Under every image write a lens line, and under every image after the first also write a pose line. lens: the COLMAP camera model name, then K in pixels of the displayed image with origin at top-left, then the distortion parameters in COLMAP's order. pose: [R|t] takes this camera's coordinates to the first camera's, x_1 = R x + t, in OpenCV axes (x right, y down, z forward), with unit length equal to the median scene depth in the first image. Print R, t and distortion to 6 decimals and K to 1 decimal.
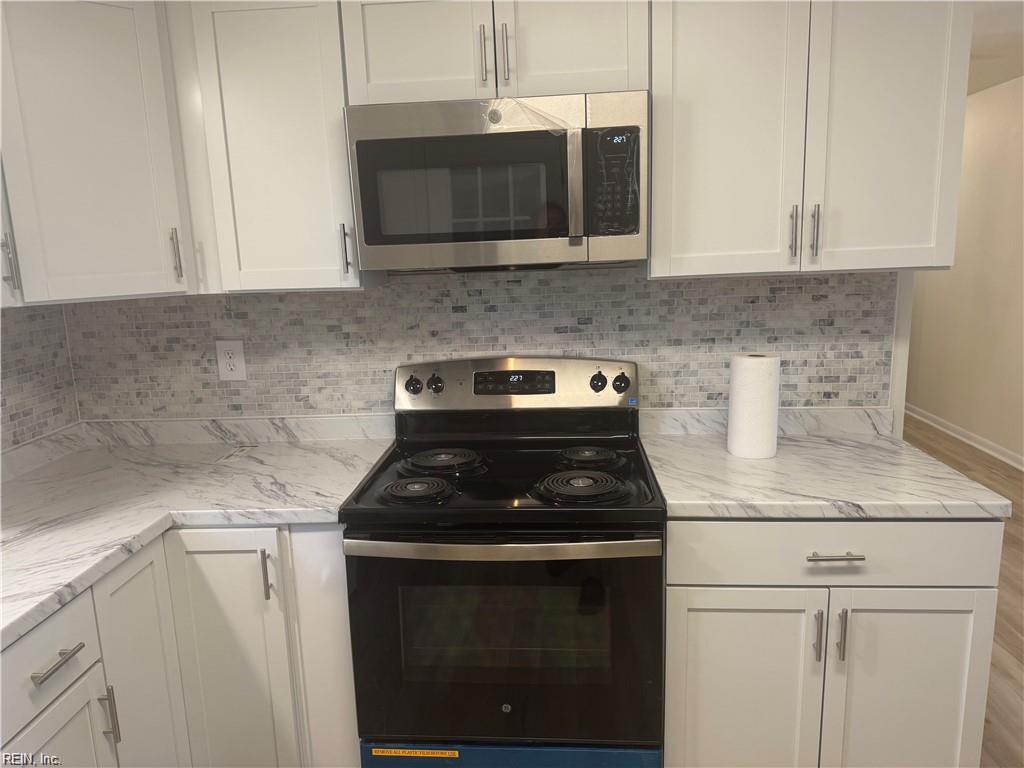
lens RADIAL K [[712.7, 0, 510.7], [0, 712.7, 386.4], [0, 0, 1]] dist [0.011257, -0.006774]
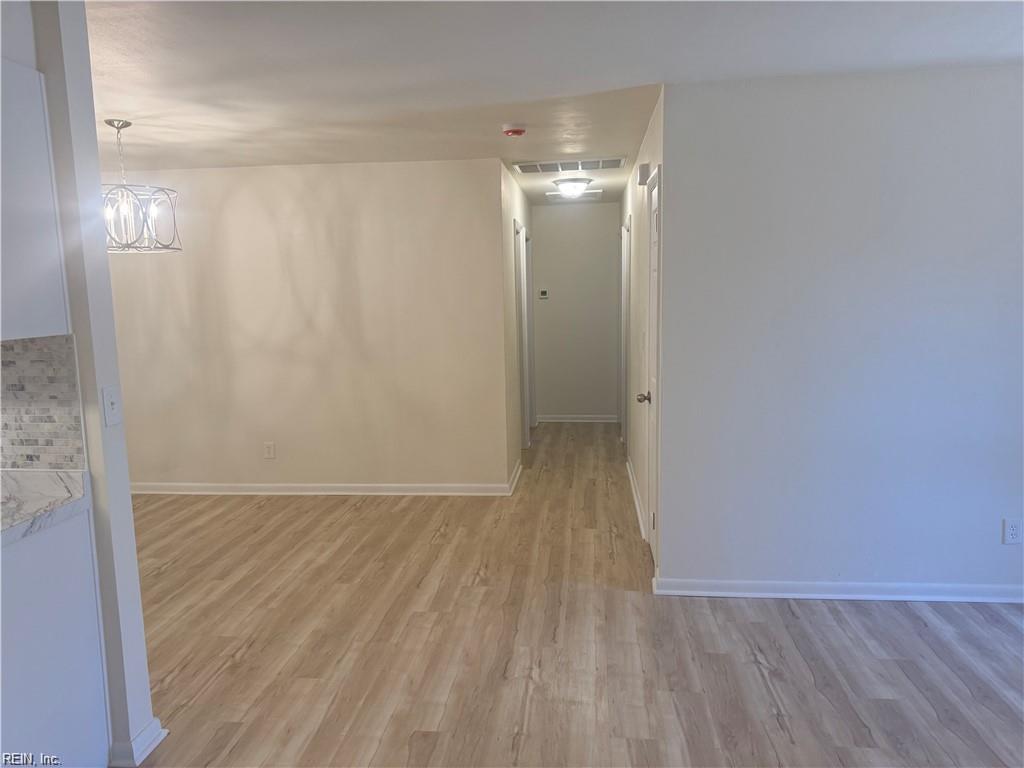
lens RADIAL K [[712.7, 0, 514.7], [0, 712.7, 385.1], [0, 0, 1]] dist [0.011257, -0.006774]
pose [[0.999398, 0.016922, -0.030275, 1.181136], [-0.018603, 0.998250, -0.056136, -0.047713], [0.029272, 0.056665, 0.997964, -0.011437]]
